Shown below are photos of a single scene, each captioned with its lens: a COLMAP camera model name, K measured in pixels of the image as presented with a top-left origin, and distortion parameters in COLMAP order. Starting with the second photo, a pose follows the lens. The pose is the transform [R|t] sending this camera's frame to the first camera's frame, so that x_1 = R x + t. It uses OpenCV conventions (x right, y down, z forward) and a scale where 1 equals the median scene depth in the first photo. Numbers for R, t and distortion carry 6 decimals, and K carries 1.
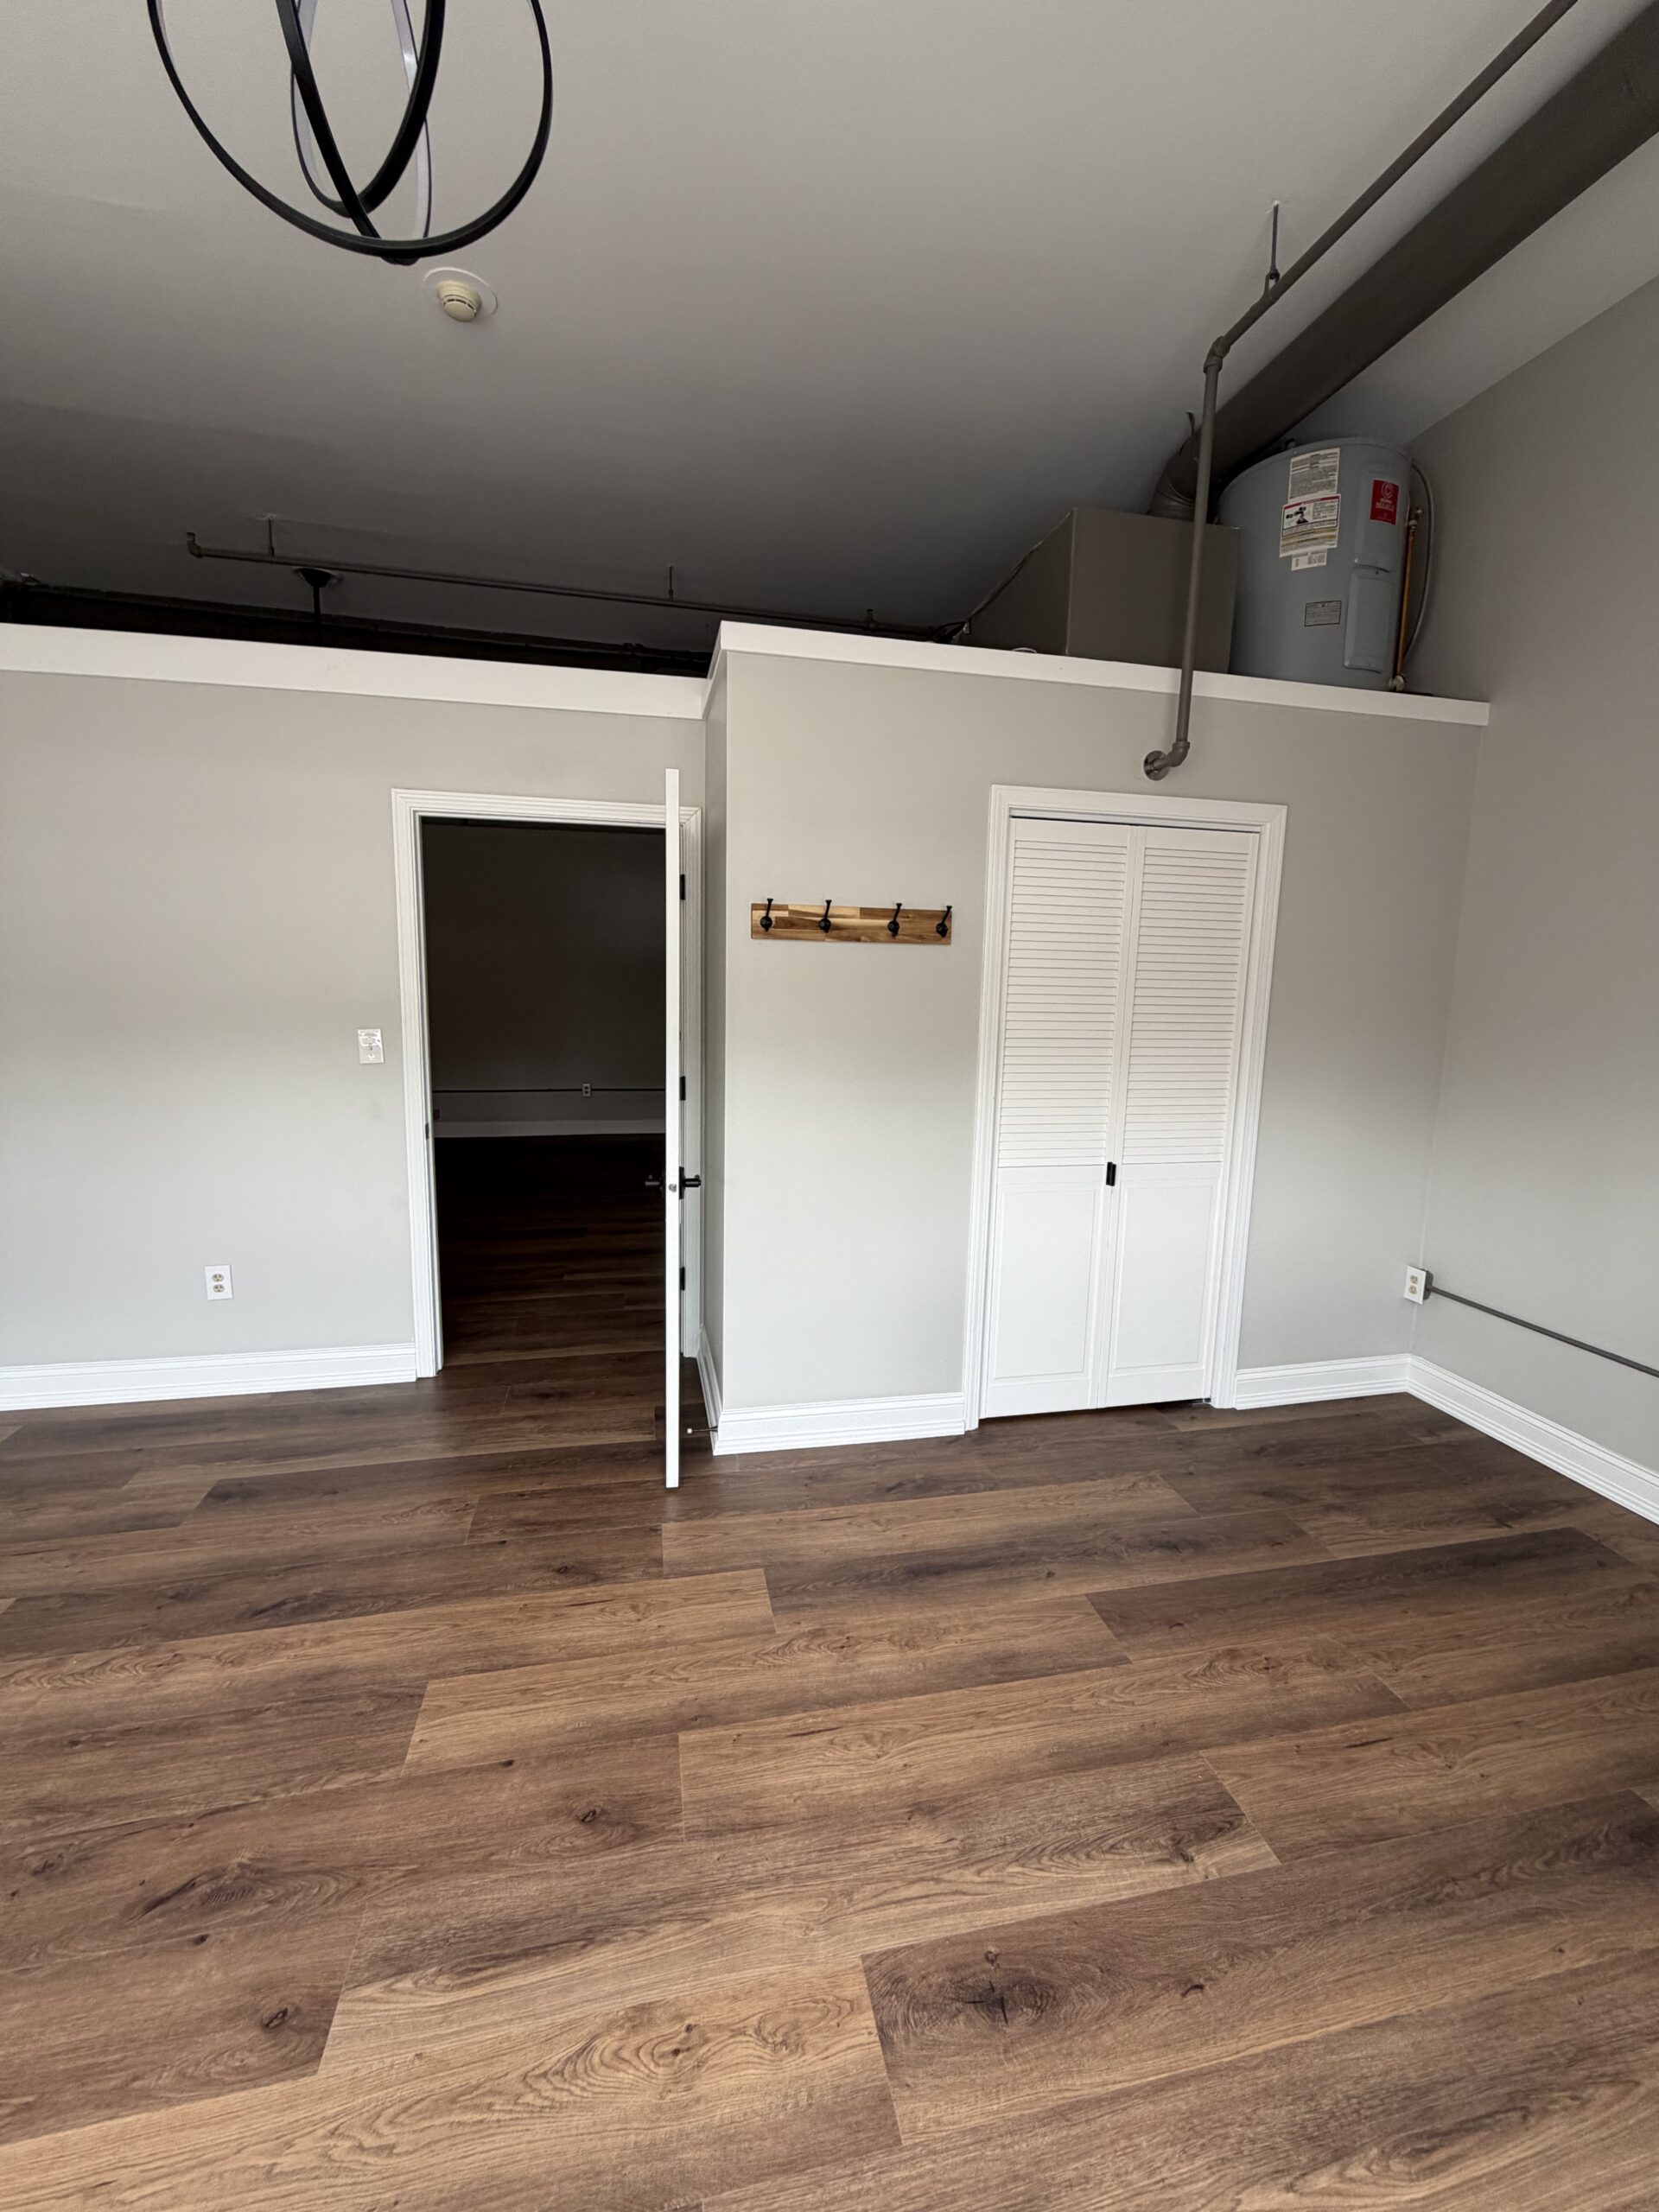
lens RADIAL K [[875.5, 0, 835.5], [0, 875.5, 1116.2], [0, 0, 1]] dist [0.000876, -0.000557]
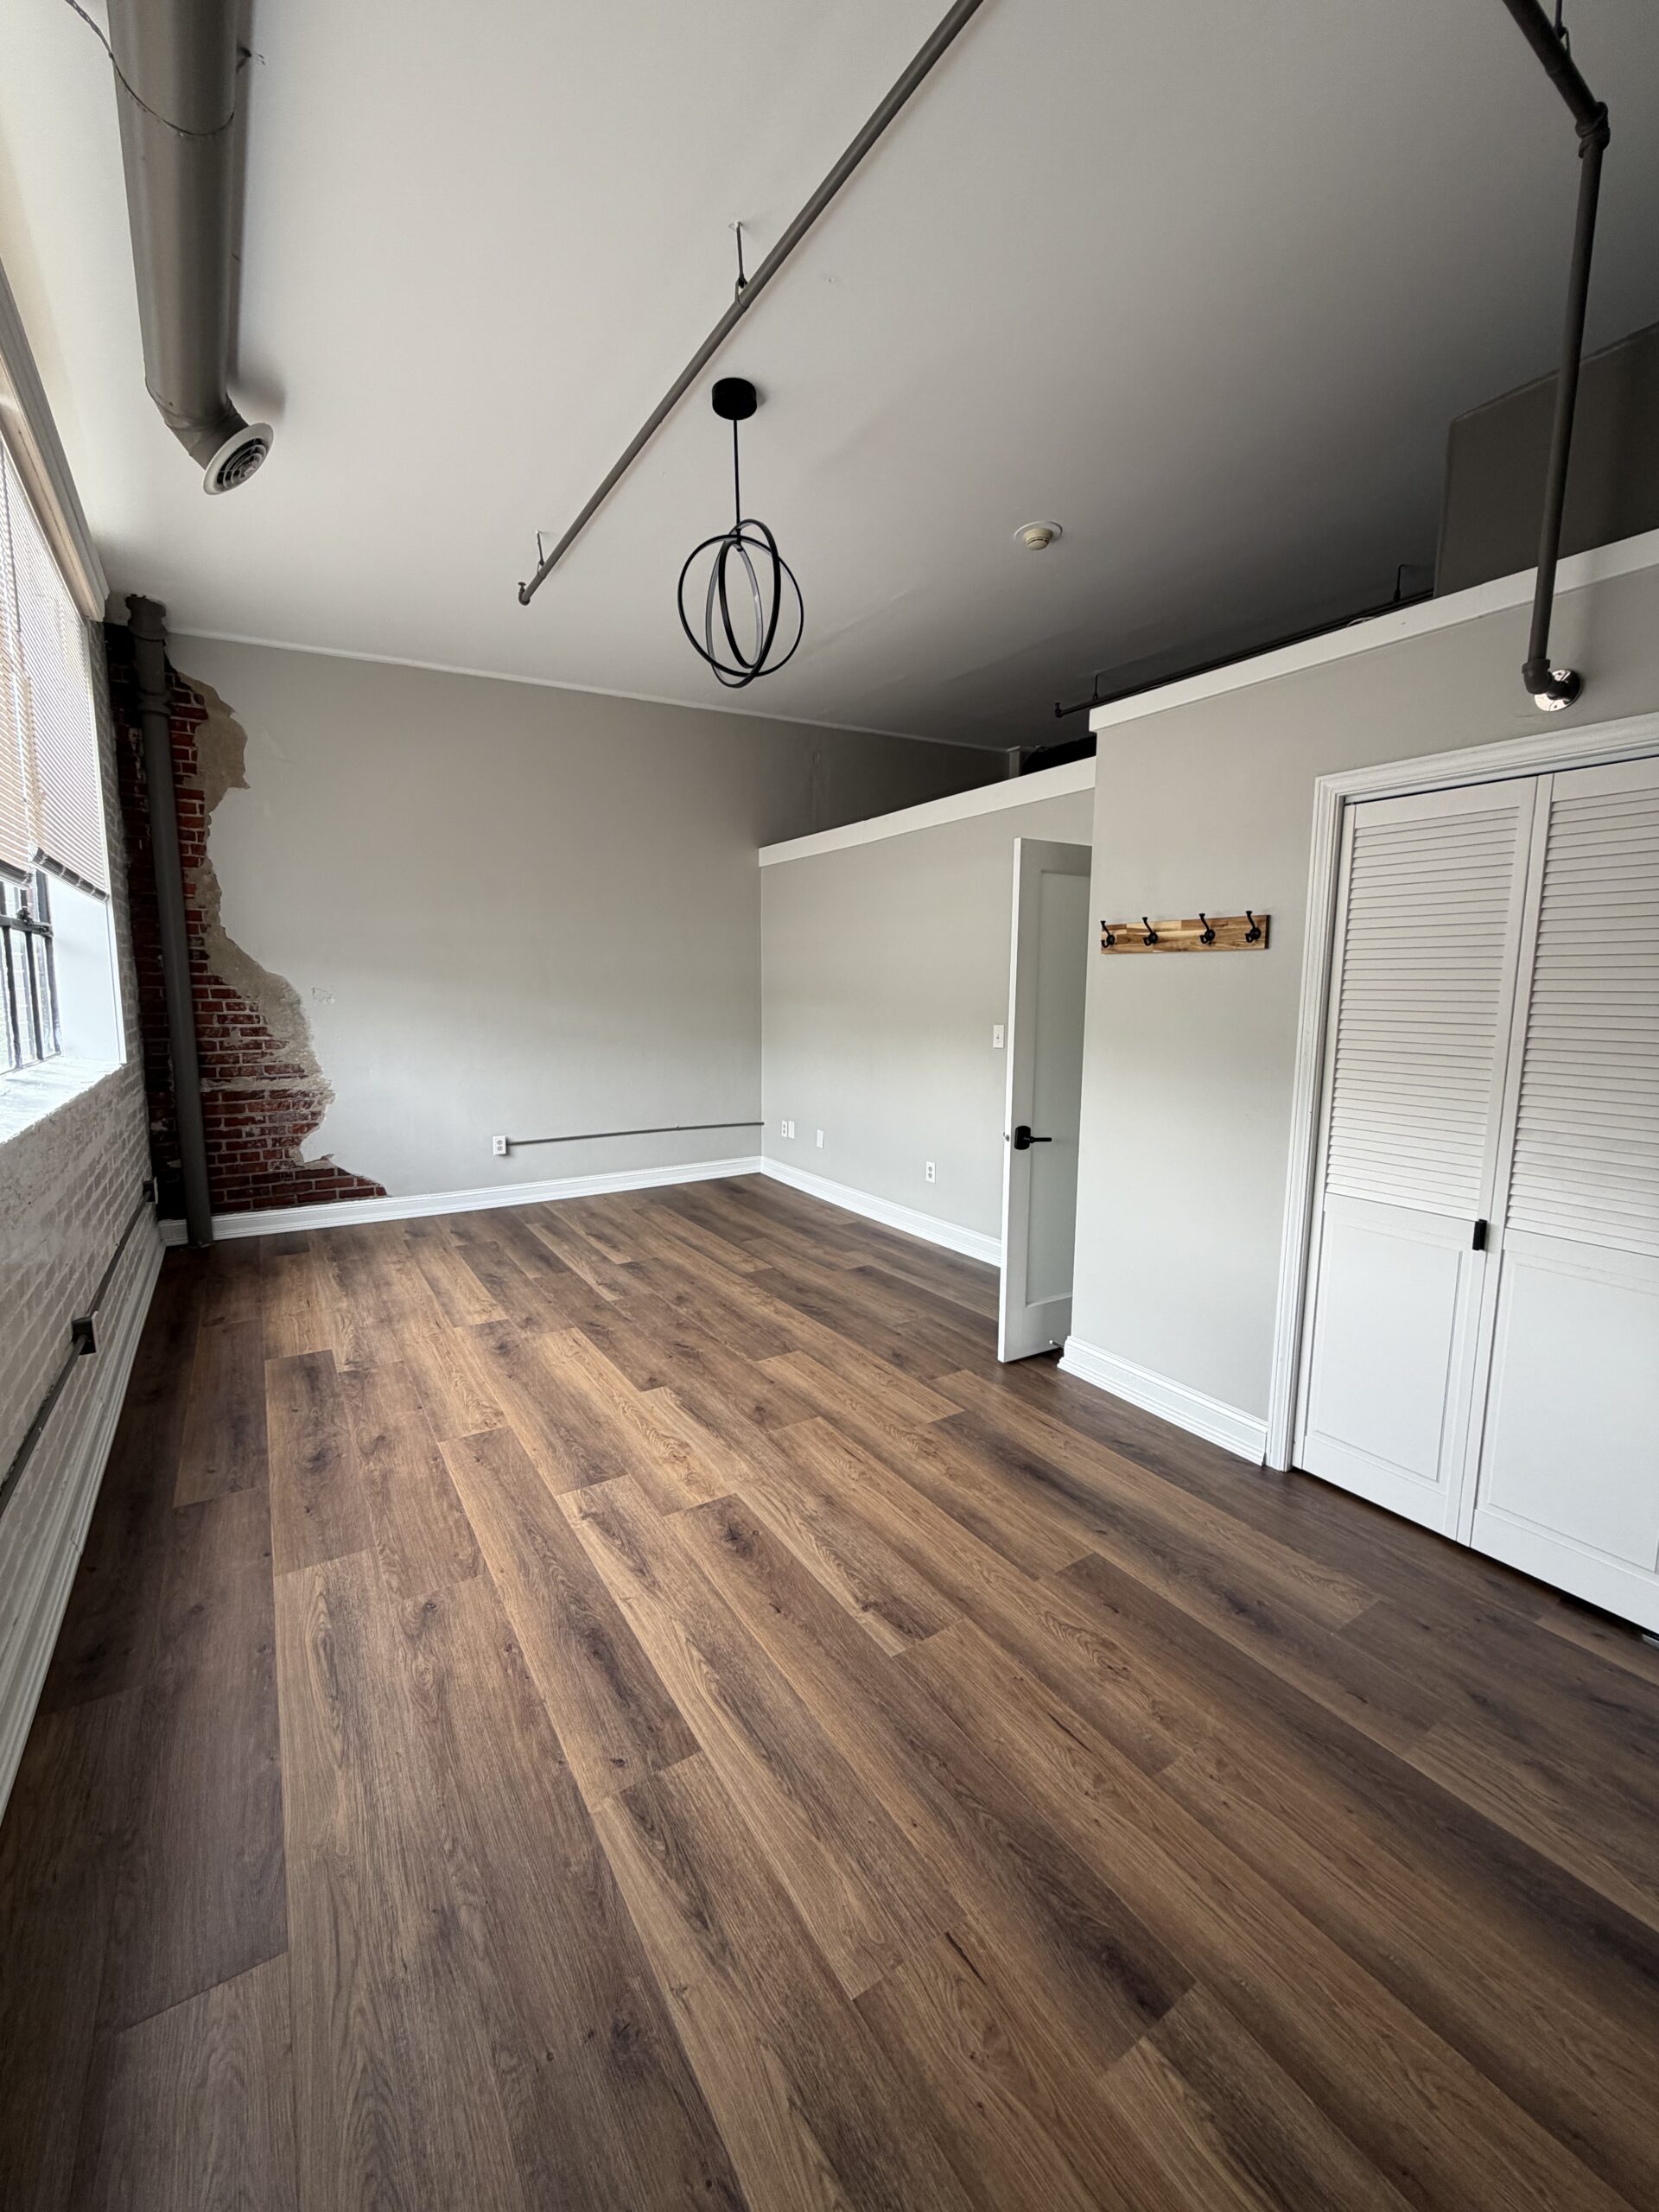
lens RADIAL K [[875.5, 0, 823.0], [0, 875.5, 1123.9], [0, 0, 1]] dist [0.000876, -0.000557]
pose [[0.357480, 0.127844, -0.925129, 1.216037], [-0.147485, 0.985884, 0.079250, -0.008083], [0.922202, 0.108113, 0.371289, 0.264433]]
